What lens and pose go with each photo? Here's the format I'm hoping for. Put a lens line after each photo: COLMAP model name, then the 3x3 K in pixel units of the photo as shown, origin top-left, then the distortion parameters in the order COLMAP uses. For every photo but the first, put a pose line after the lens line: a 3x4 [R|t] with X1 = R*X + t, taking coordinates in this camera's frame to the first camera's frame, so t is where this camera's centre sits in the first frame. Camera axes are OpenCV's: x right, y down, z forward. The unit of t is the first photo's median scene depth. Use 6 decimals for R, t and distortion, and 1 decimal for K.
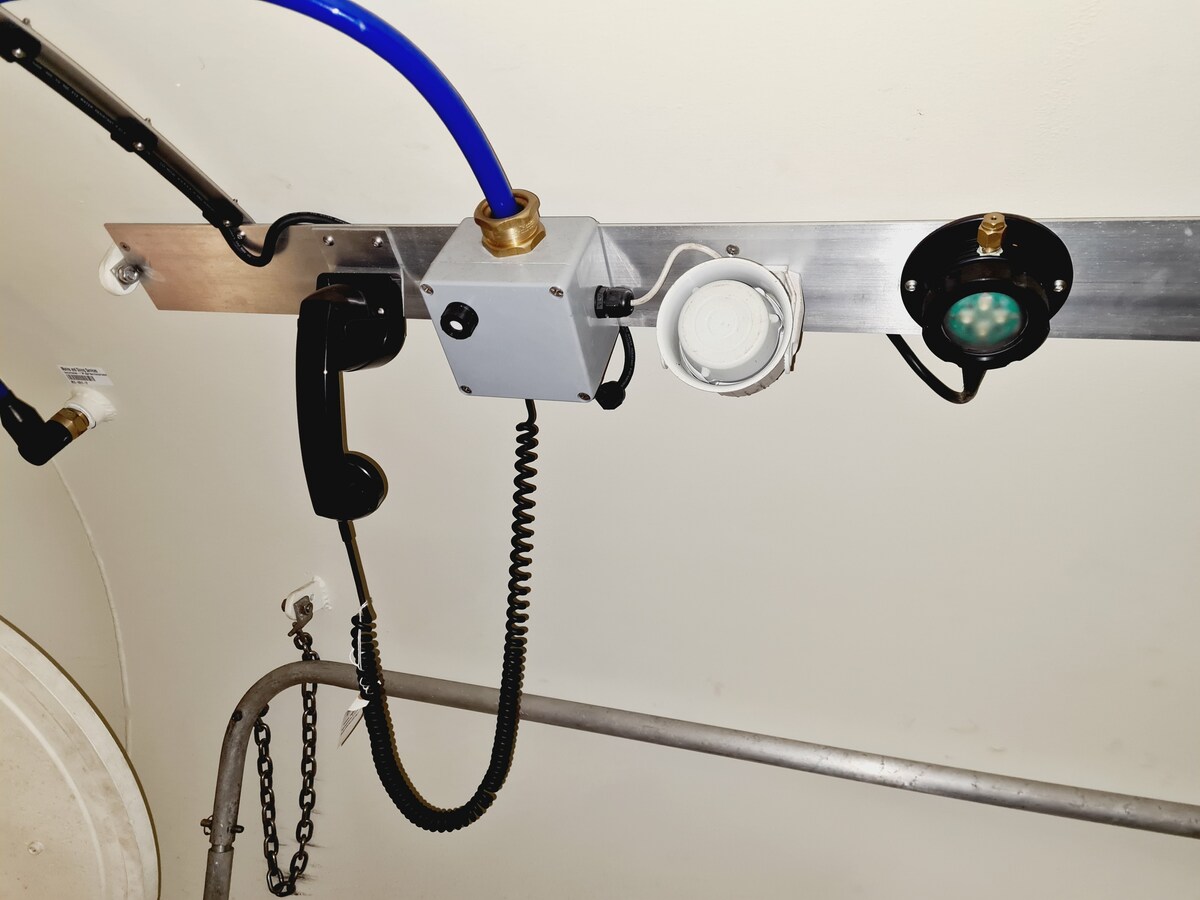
lens RADIAL K [[900.6, 0, 601.5], [0, 900.6, 431.7], [0, 0, 1]] dist [0.062316, -0.059467]
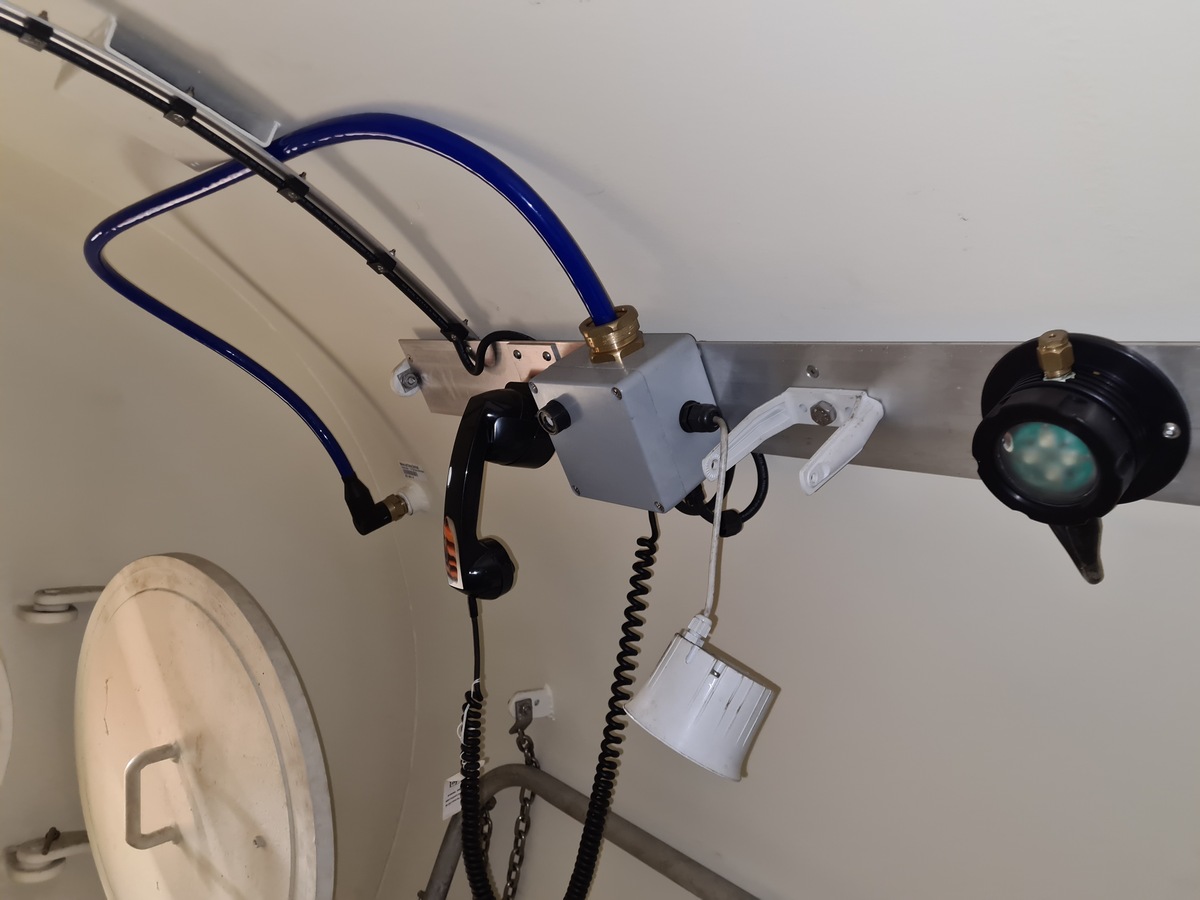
lens RADIAL K [[886.0, 0, 597.6], [0, 886.0, 441.2], [0, 0, 1]] dist [0.064497, -0.053226]
pose [[0.864077, 0.103343, -0.492636, 0.344362], [-0.203187, 0.967028, -0.153529, 0.047481], [0.460527, 0.232758, 0.856585, 0.095291]]
